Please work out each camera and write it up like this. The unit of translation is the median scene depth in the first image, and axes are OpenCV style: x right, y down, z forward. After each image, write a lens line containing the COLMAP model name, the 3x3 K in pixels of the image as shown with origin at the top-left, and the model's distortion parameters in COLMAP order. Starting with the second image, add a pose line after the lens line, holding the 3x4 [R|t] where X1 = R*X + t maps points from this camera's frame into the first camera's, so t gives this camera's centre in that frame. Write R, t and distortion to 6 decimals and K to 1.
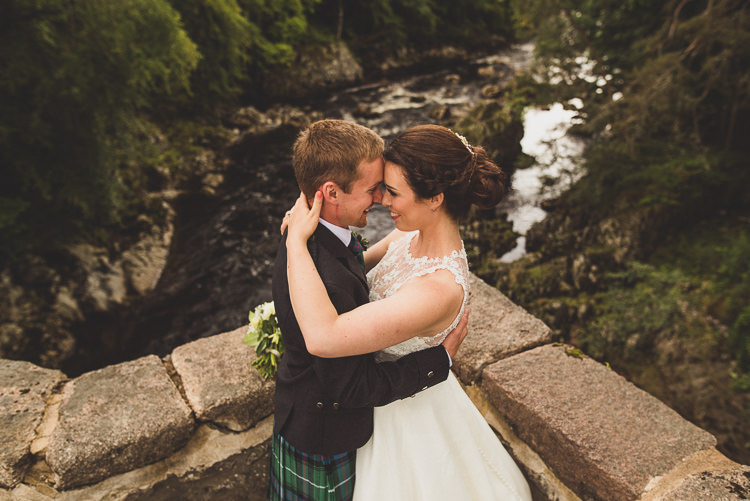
lens RADIAL K [[595.4, 0, 376.5], [0, 595.4, 249.2], [0, 0, 1]] dist [-0.032460, 0.004307]
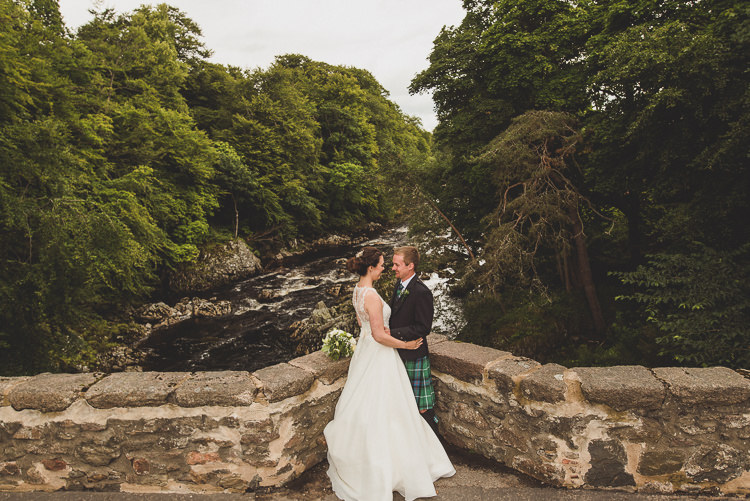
lens RADIAL K [[595.4, 0, 374.7], [0, 595.4, 250.0], [0, 0, 1]] dist [-0.032460, 0.004307]
pose [[0.977469, -0.085744, 0.192878, -0.032256], [0.140088, 0.947044, -0.288934, 0.035568], [-0.157890, 0.309444, 0.937718, -0.099707]]
